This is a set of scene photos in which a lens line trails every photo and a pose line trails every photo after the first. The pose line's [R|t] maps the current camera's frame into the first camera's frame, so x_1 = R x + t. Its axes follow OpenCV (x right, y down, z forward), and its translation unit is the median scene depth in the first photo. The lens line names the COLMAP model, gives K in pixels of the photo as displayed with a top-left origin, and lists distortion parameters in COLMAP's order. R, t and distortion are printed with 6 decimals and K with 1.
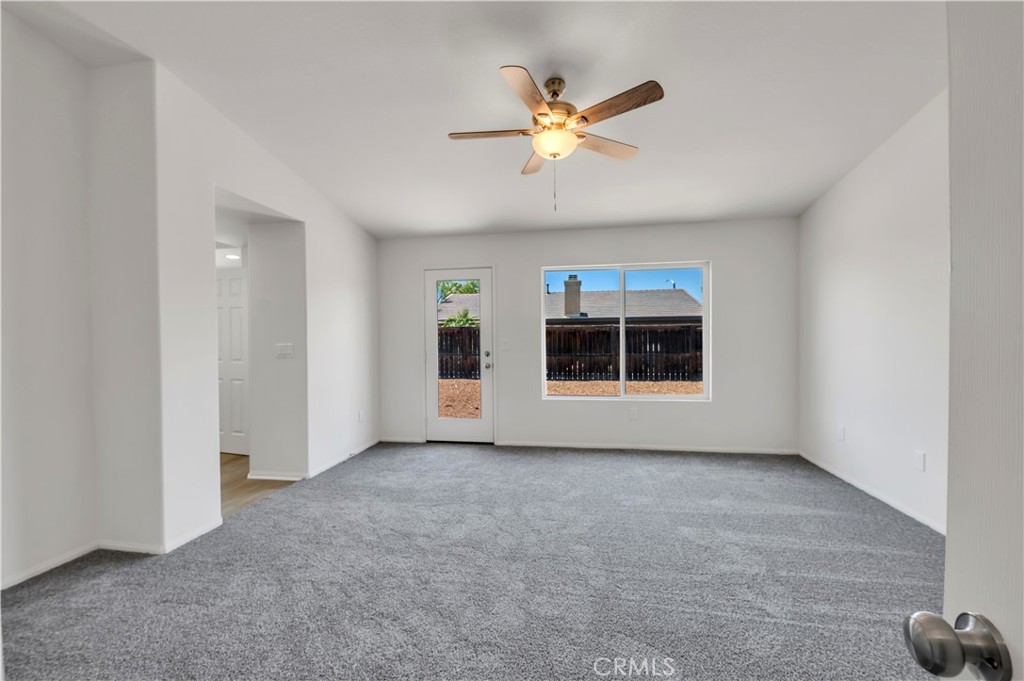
lens RADIAL K [[407.0, 0, 513.0], [0, 407.0, 339.8], [0, 0, 1]] dist [0.003575, 0.000051]
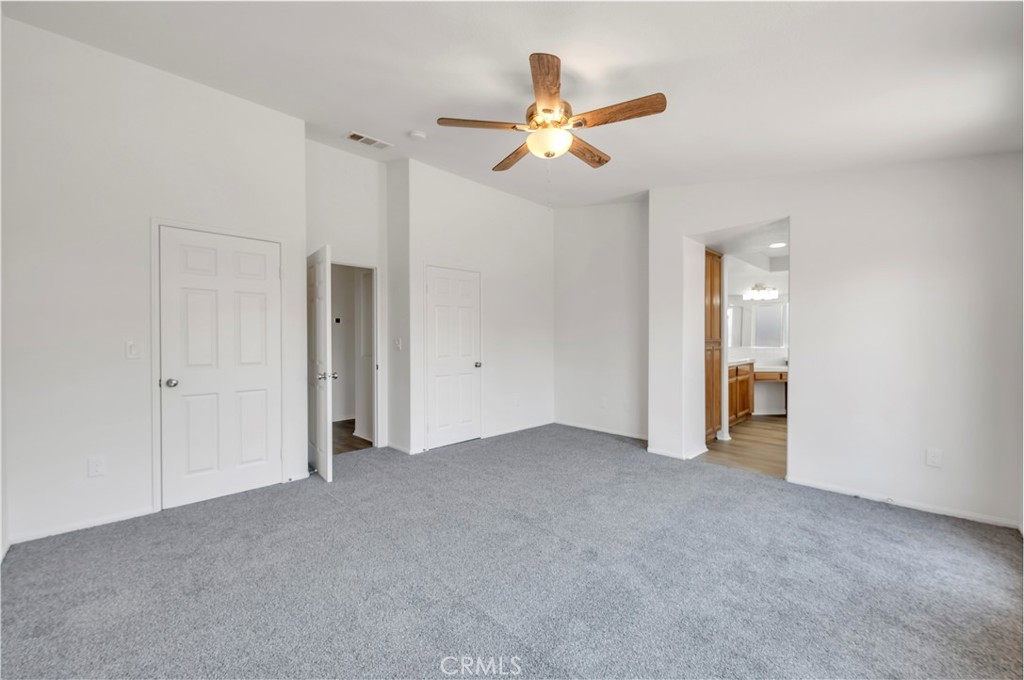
lens RADIAL K [[407.0, 0, 513.1], [0, 407.0, 338.7], [0, 0, 1]] dist [0.003575, 0.000051]
pose [[-0.576617, 0.009706, -0.816957, 0.674594], [-0.008406, 0.999806, 0.017811, -0.006451], [0.816971, 0.017137, -0.576424, 1.062820]]
